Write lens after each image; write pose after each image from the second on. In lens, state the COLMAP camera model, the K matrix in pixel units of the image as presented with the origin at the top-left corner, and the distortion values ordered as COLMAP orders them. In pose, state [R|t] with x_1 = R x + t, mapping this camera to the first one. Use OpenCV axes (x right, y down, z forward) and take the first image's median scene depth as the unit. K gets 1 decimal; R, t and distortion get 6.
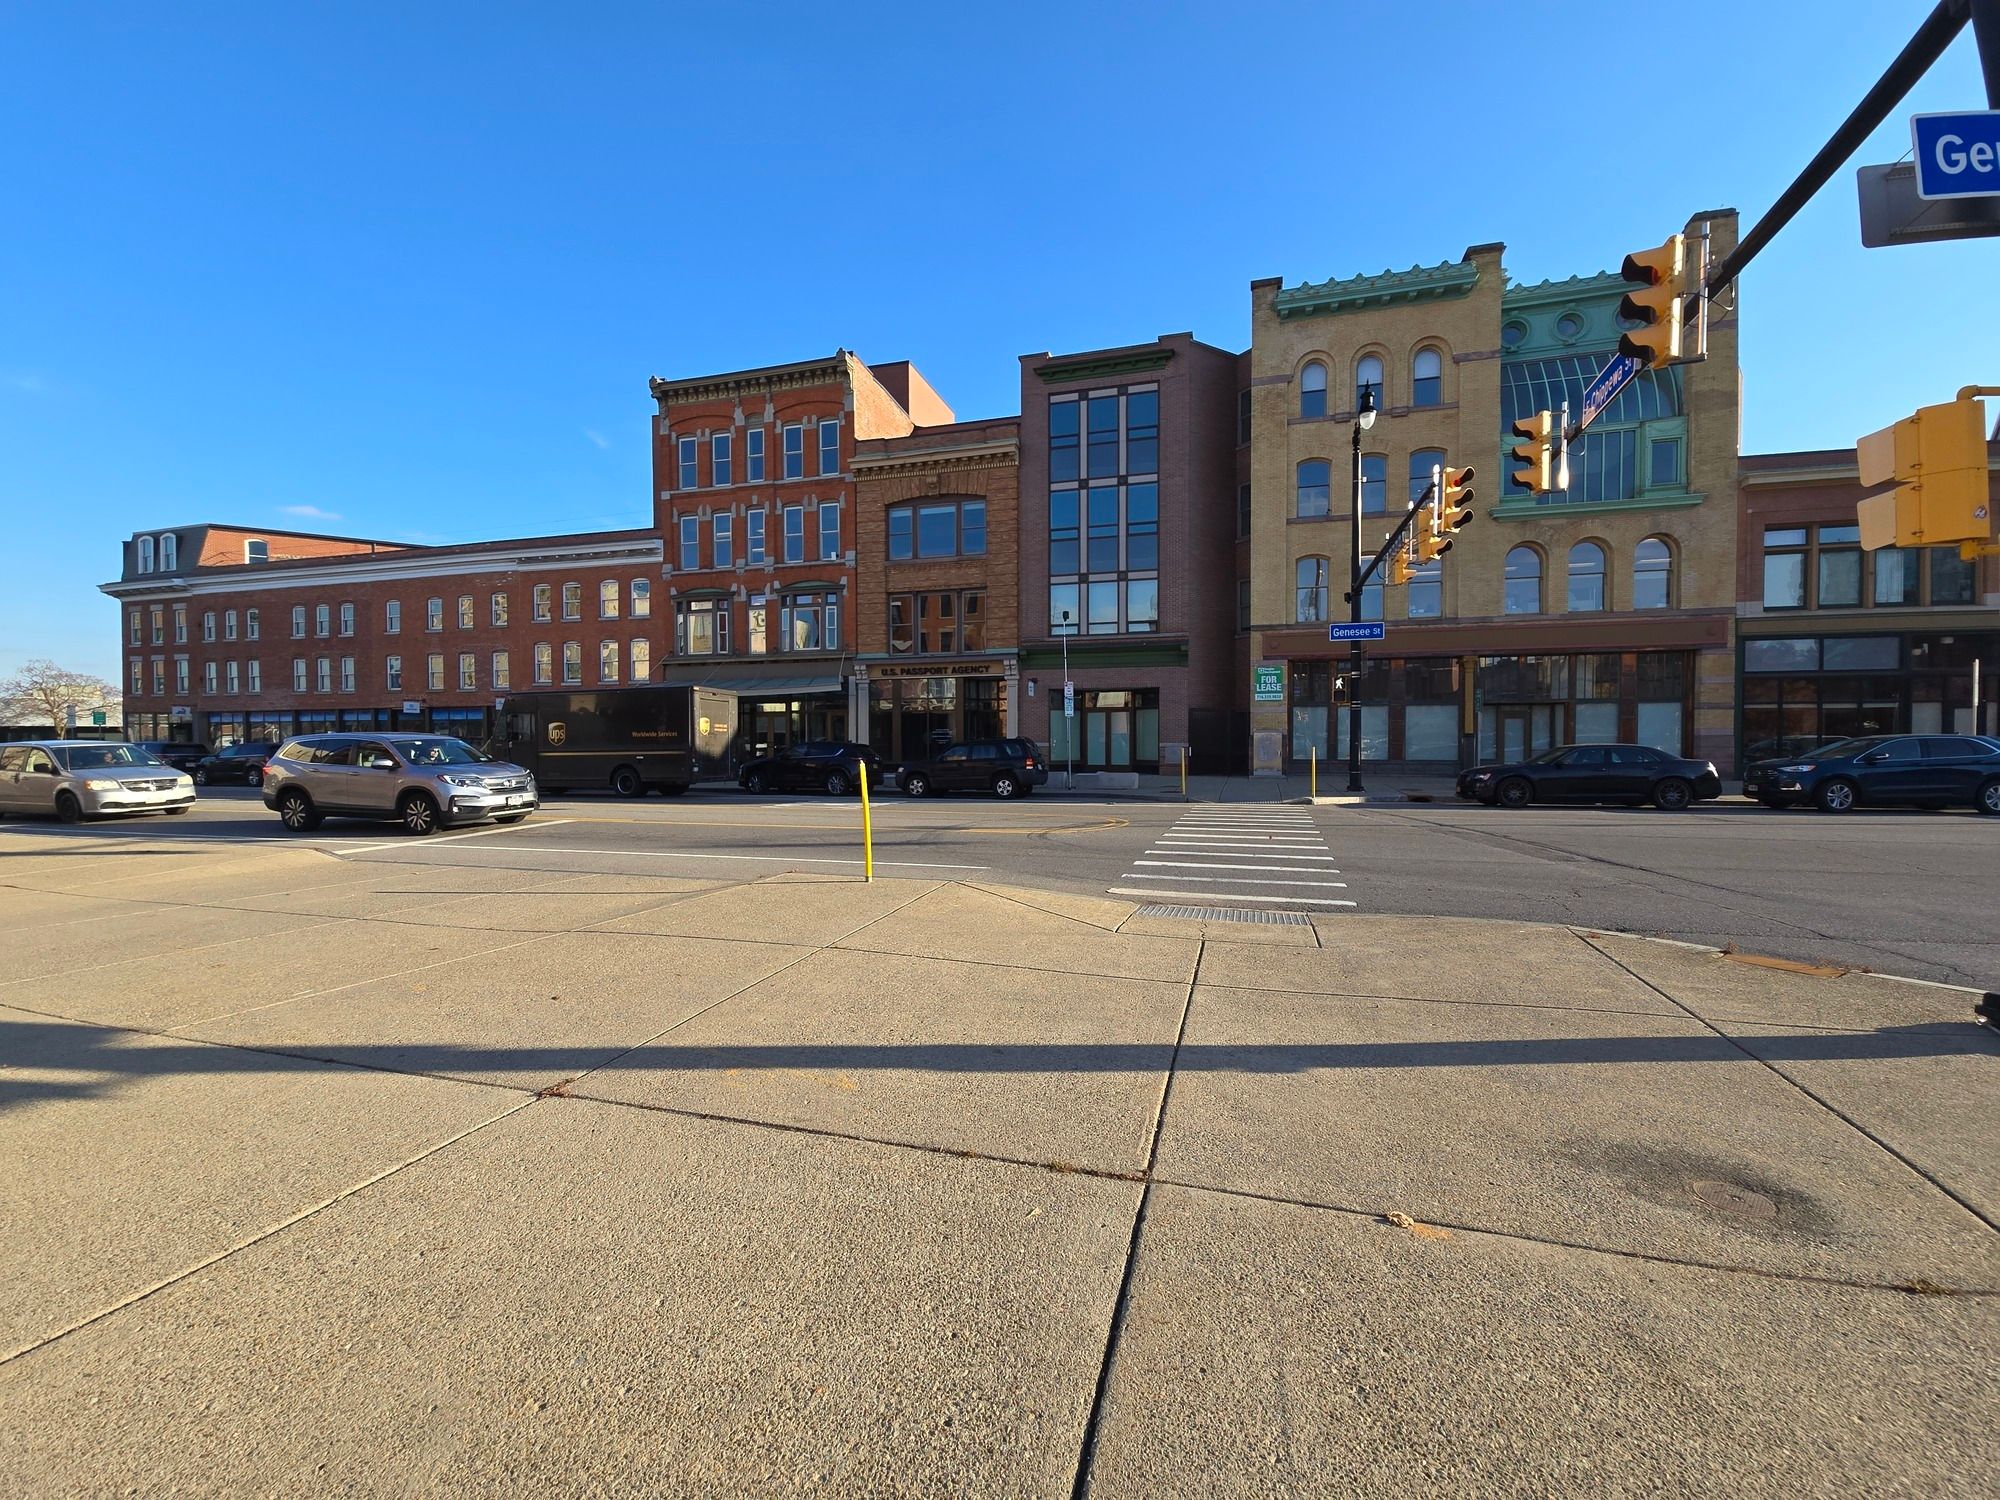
lens RADIAL K [[809.3, 0, 1005.0], [0, 809.3, 751.1], [0, 0, 1]] dist [0.001932, -0.001216]
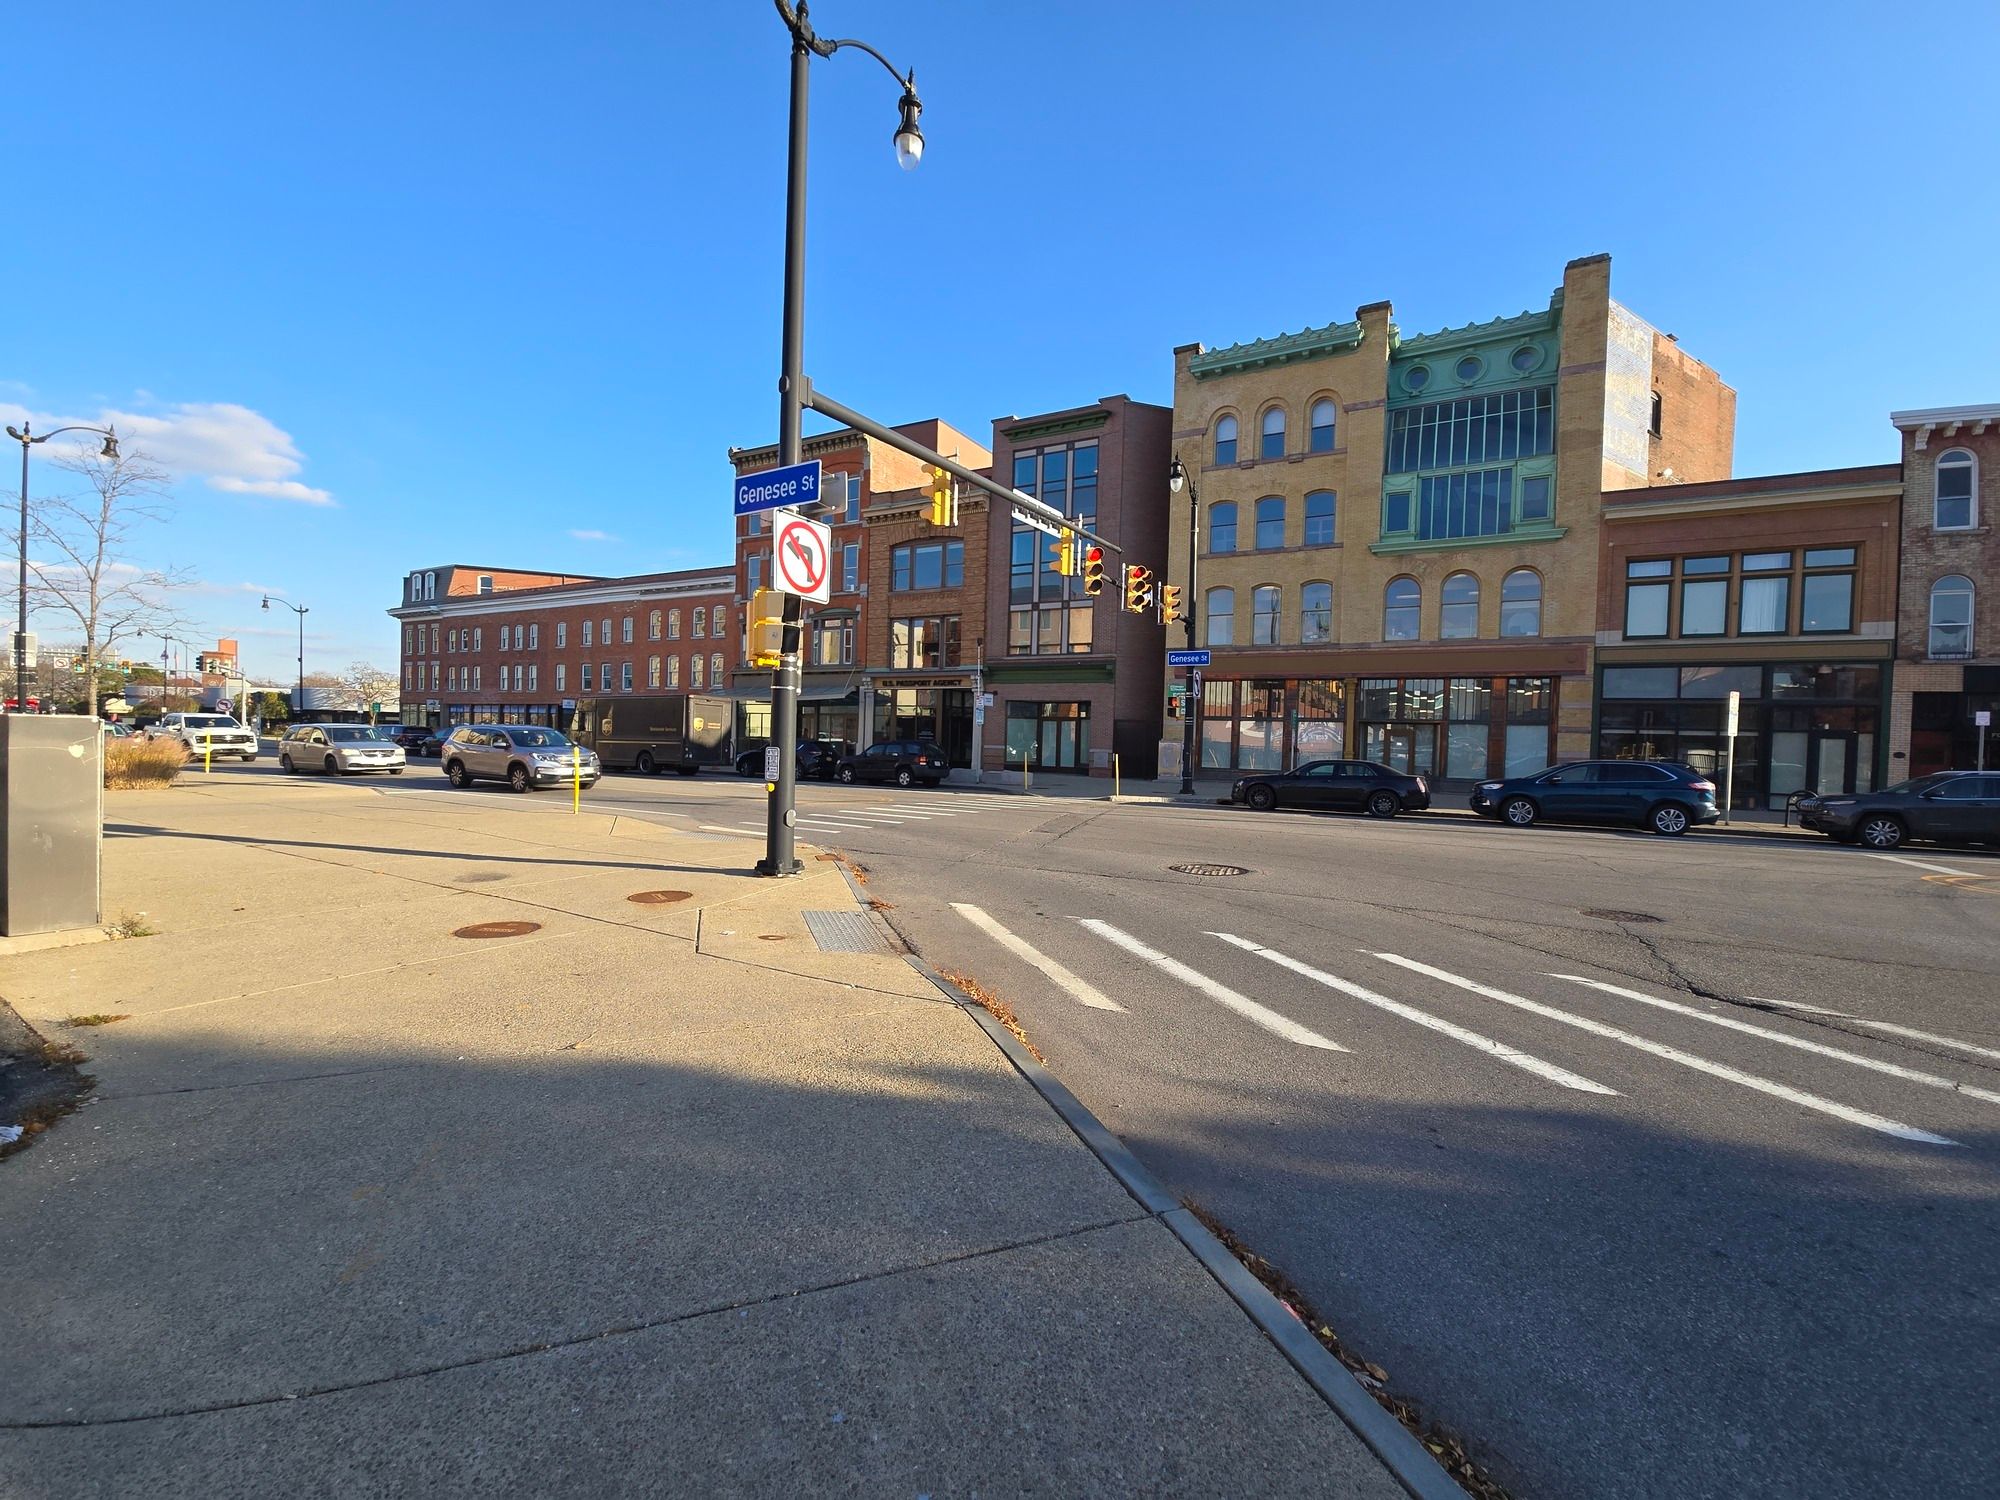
lens RADIAL K [[809.3, 0, 1002.3], [0, 809.3, 750.9], [0, 0, 1]] dist [0.001932, -0.001216]
pose [[0.973139, 0.034161, -0.227670, 0.365968], [-0.035008, 0.999387, 0.000317, -0.003234], [0.227542, 0.007662, 0.973738, -0.173361]]
